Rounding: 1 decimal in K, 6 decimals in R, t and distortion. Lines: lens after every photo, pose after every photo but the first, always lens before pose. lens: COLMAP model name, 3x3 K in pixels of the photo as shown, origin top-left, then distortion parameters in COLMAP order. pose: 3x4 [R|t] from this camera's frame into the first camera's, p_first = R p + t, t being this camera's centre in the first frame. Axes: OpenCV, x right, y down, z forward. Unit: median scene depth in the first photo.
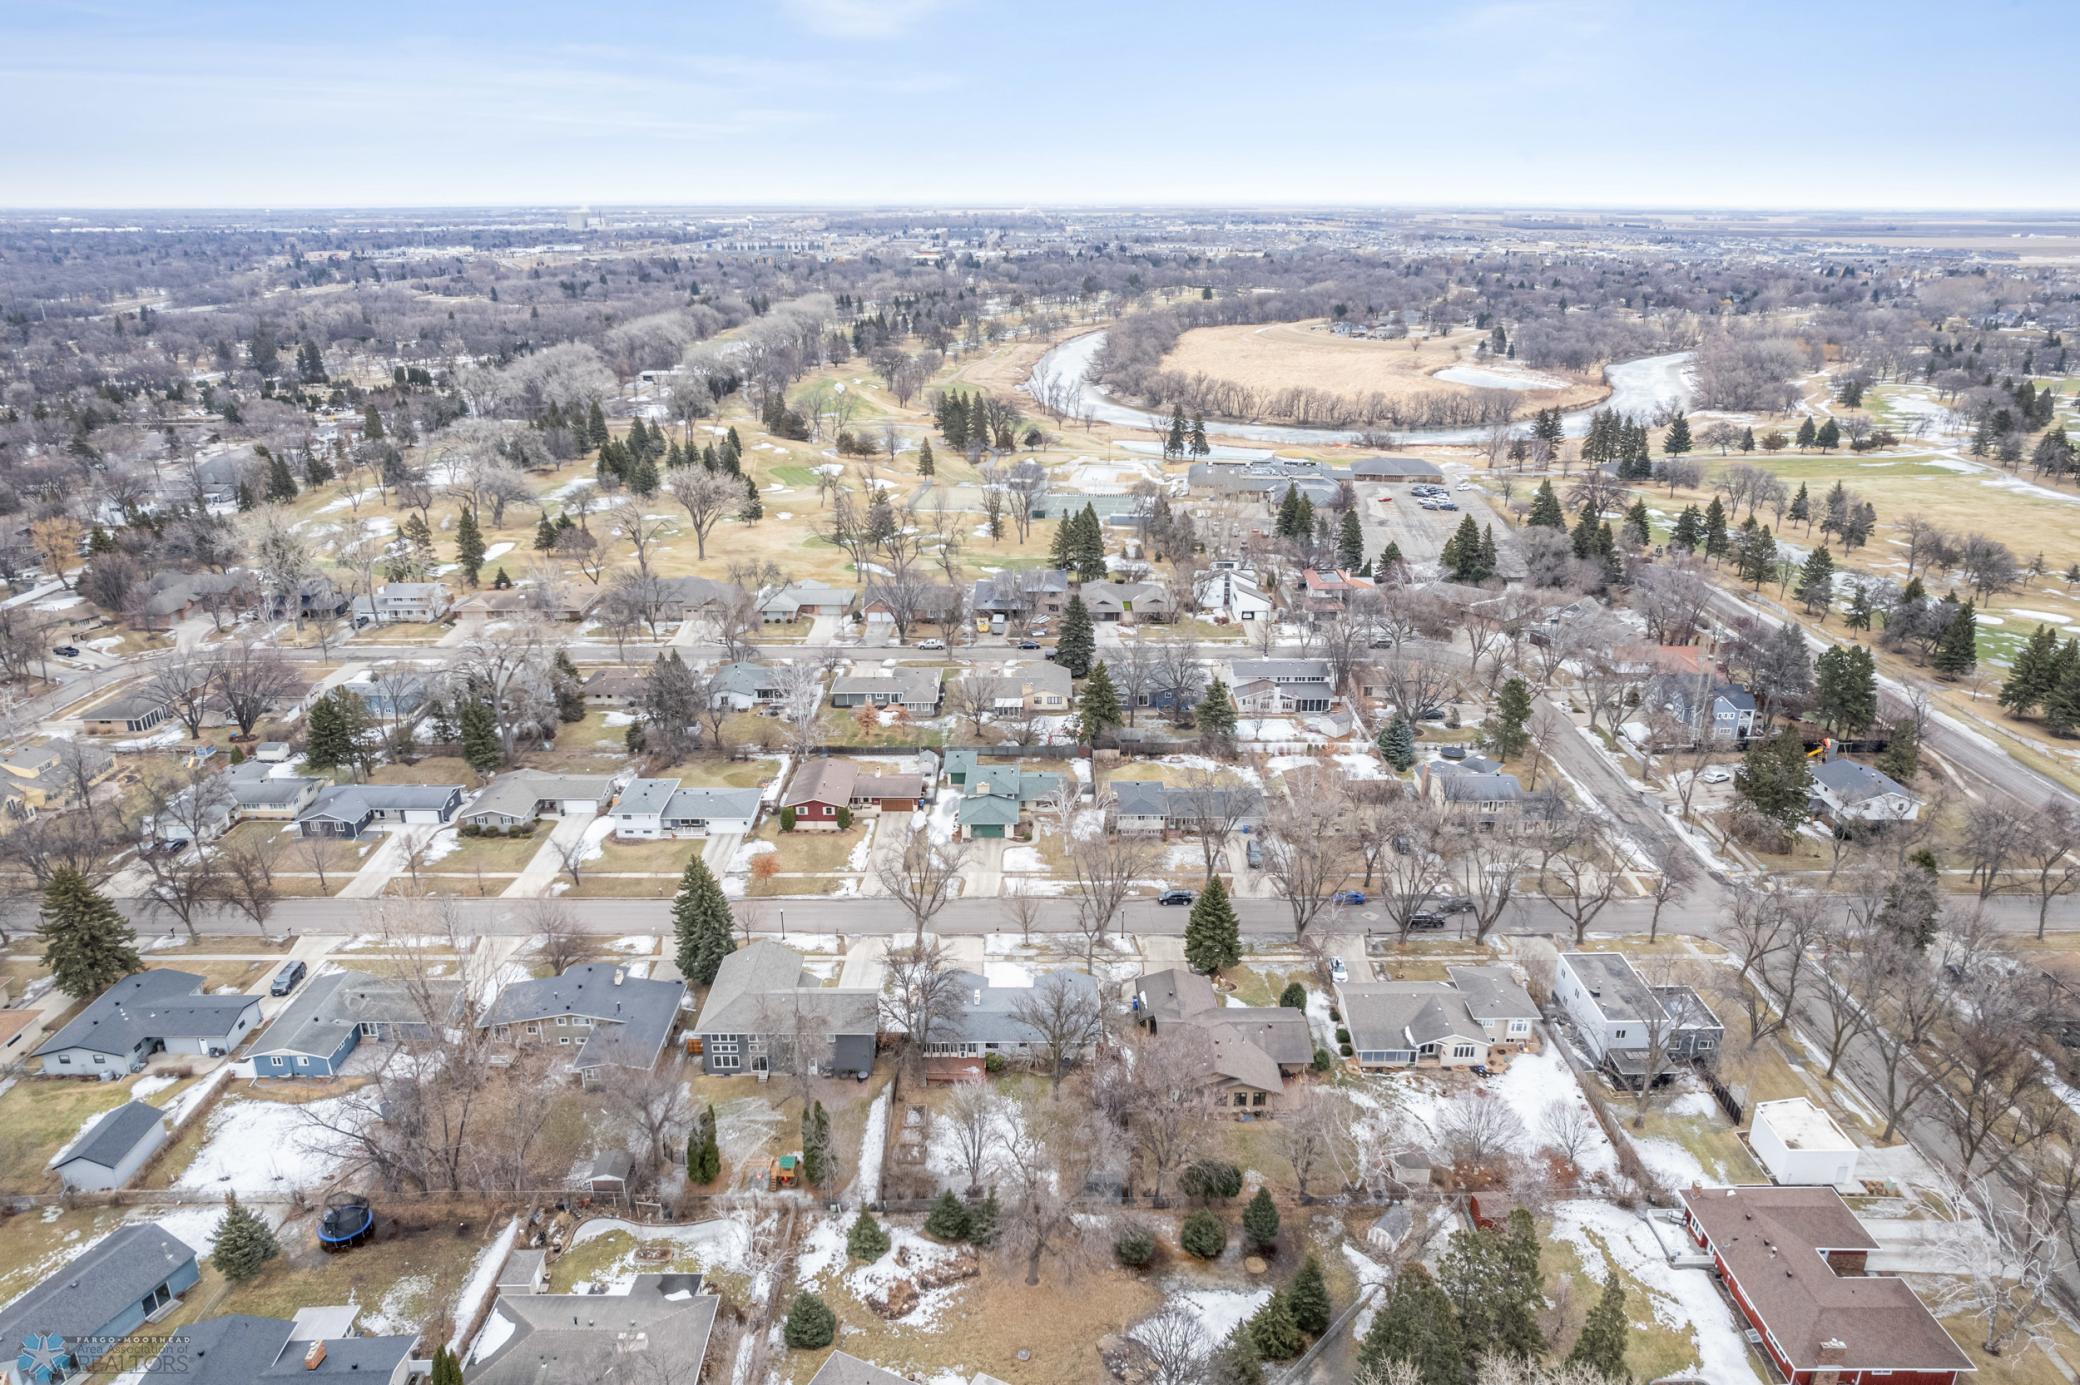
lens RADIAL K [[1338.5, 0, 1051.0], [0, 1338.5, 689.4], [0, 0, 1]] dist [-0.070398, 0.065637]
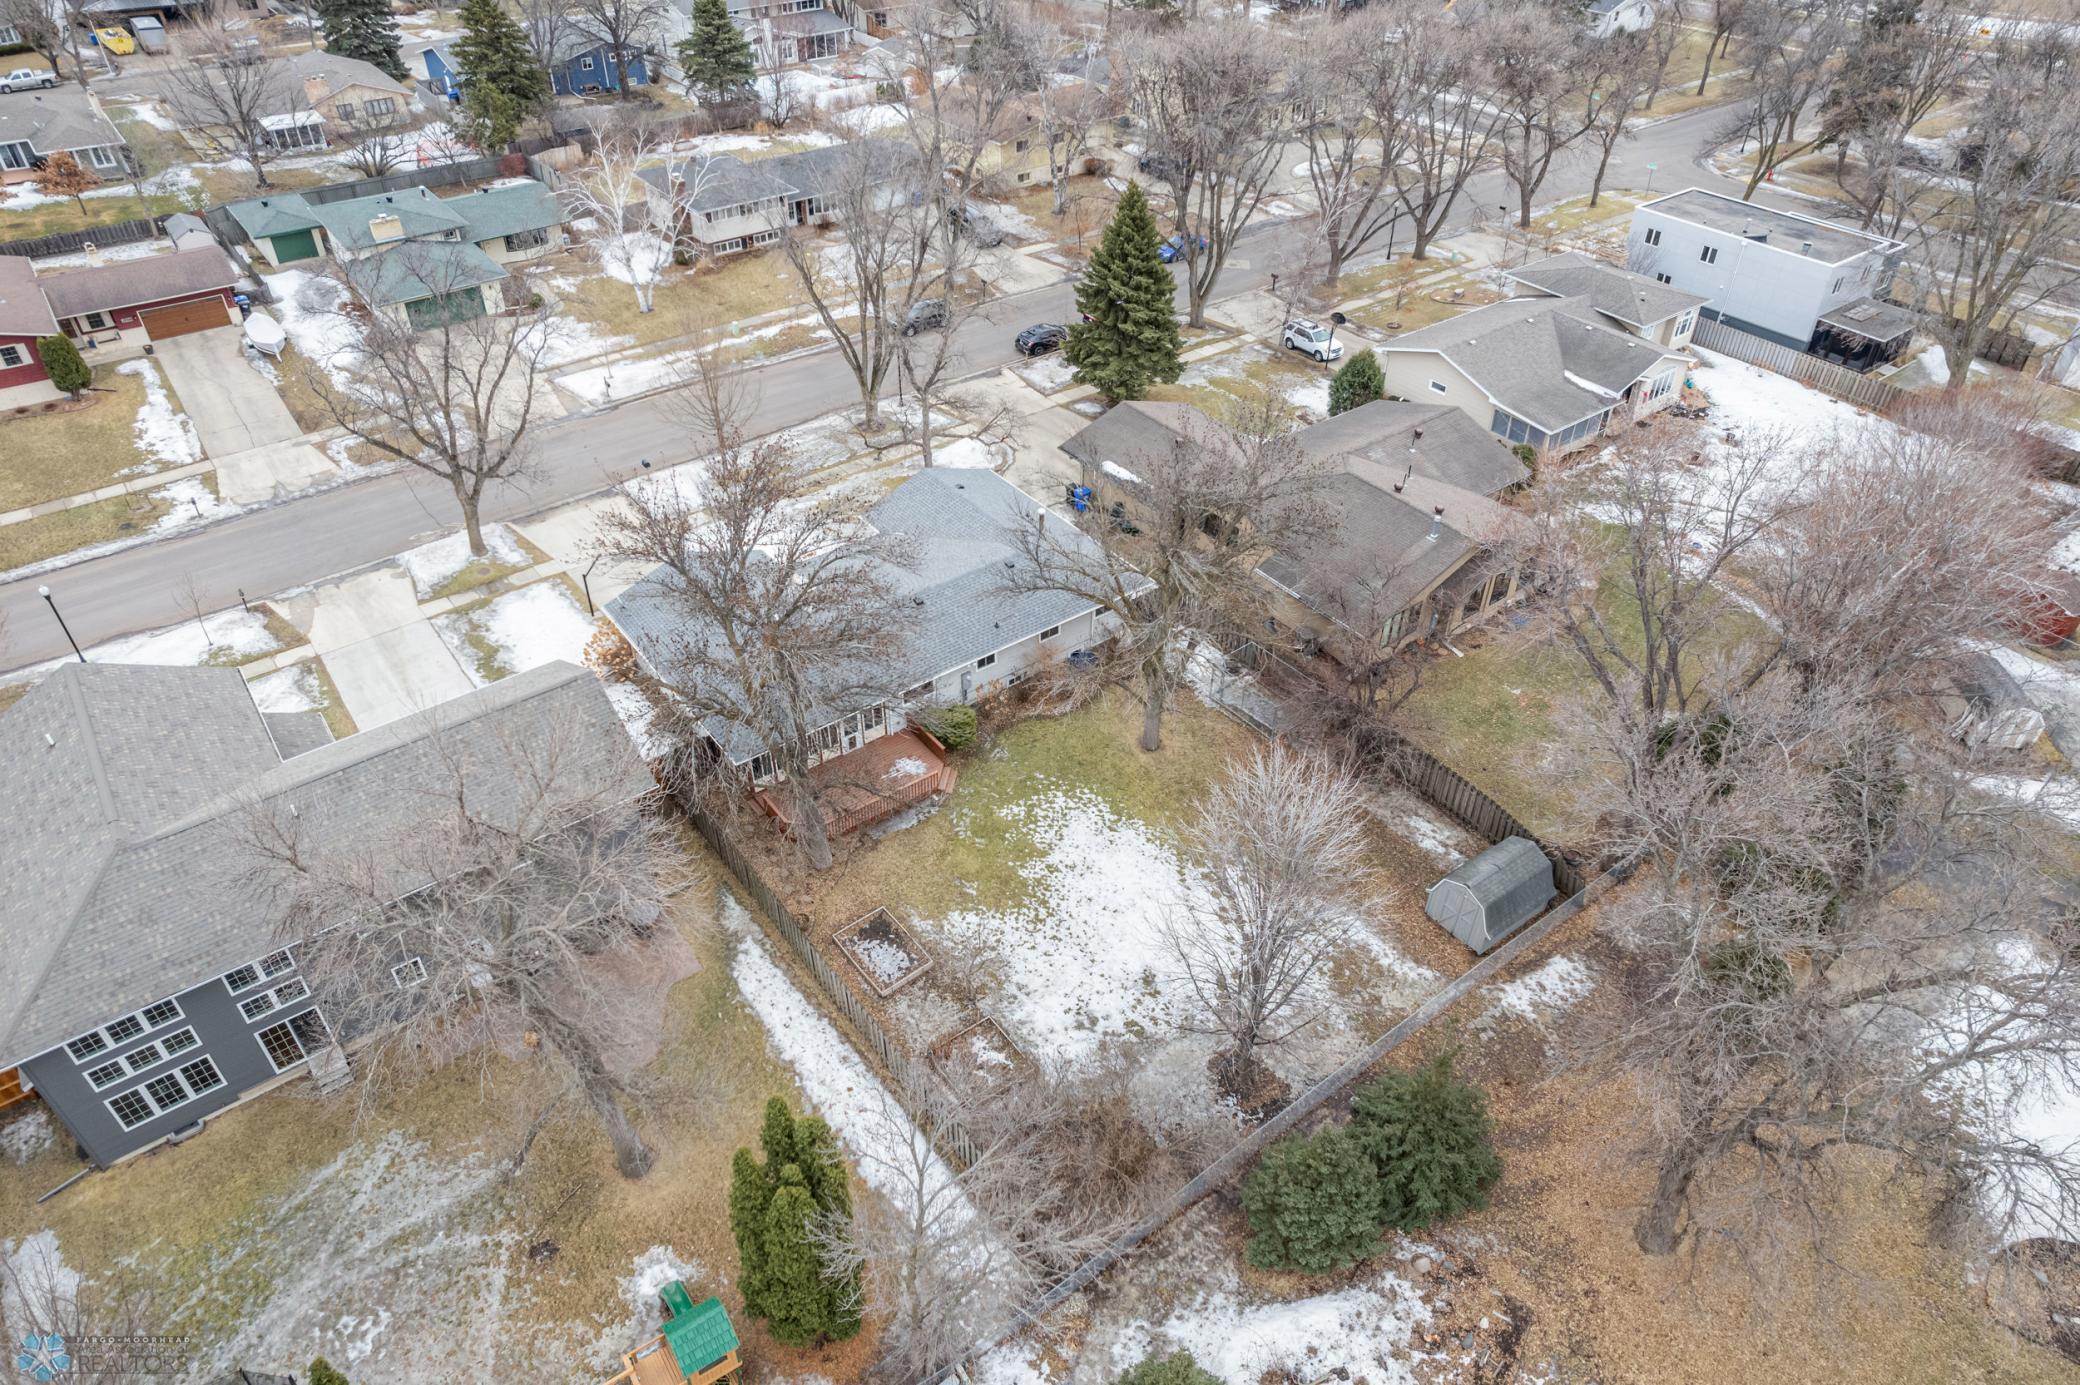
lens RADIAL K [[1338.5, 0, 1051.0], [0, 1338.5, 689.4], [0, 0, 1]] dist [-0.070398, 0.065637]
pose [[0.801005, -0.366898, 0.473050, -0.140933], [0.202276, 0.909583, 0.362965, 0.102031], [-0.563449, -0.195050, 0.802795, 0.498950]]
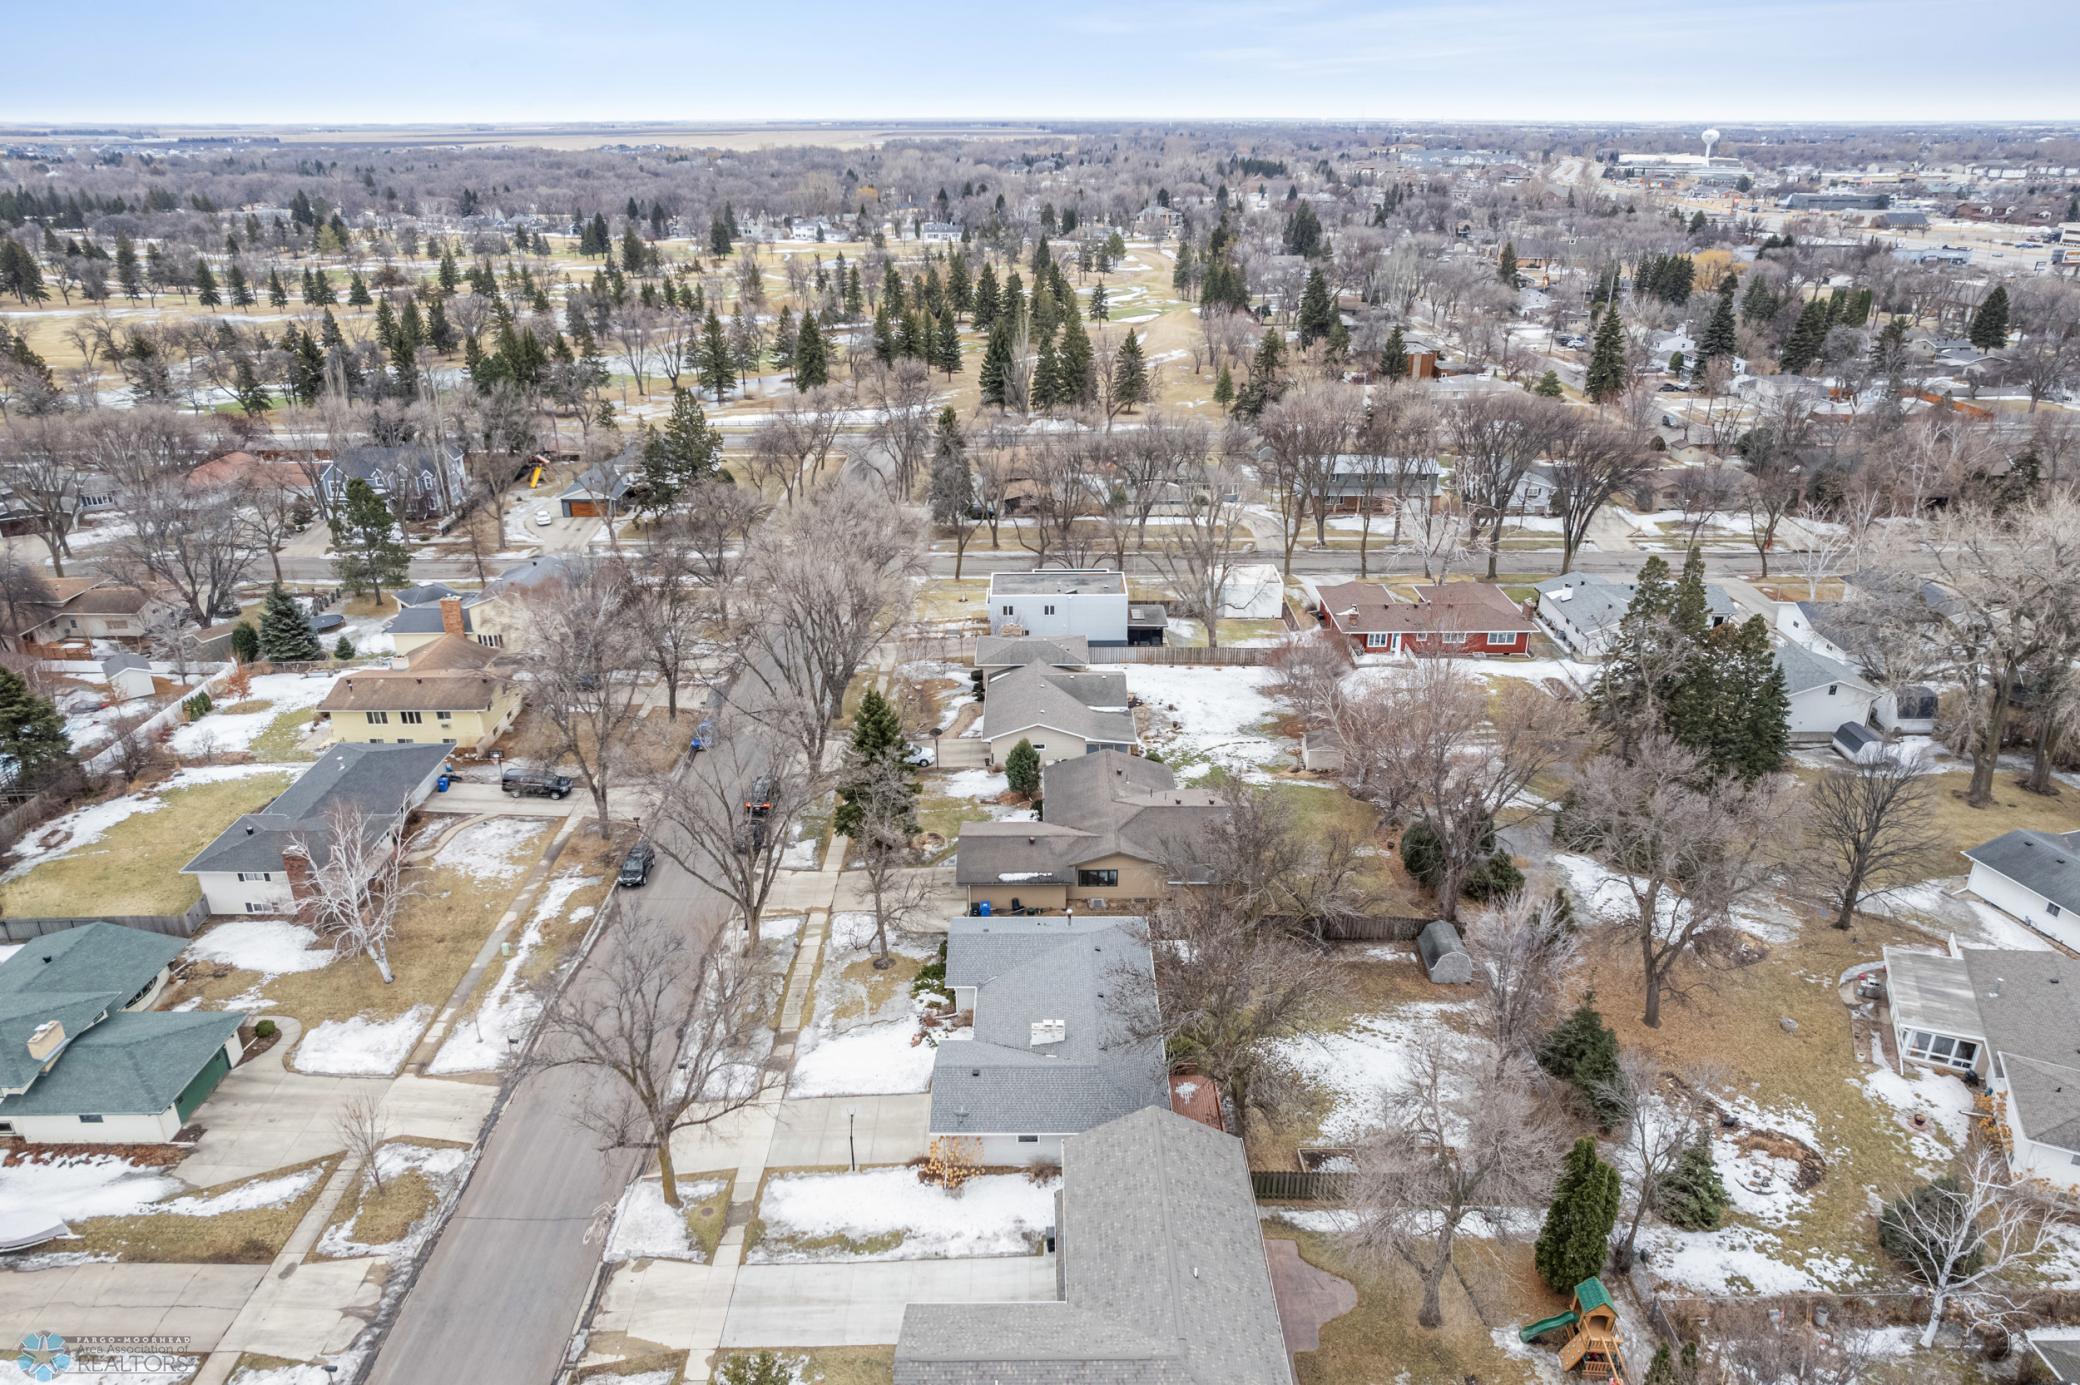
lens RADIAL K [[1338.5, 0, 1051.0], [0, 1338.5, 689.4], [0, 0, 1]] dist [-0.070398, 0.065637]
pose [[0.004231, -0.401556, 0.915825, -0.348470], [0.346994, 0.859518, 0.375265, -0.049450], [-0.937858, 0.316198, 0.142974, 0.673067]]
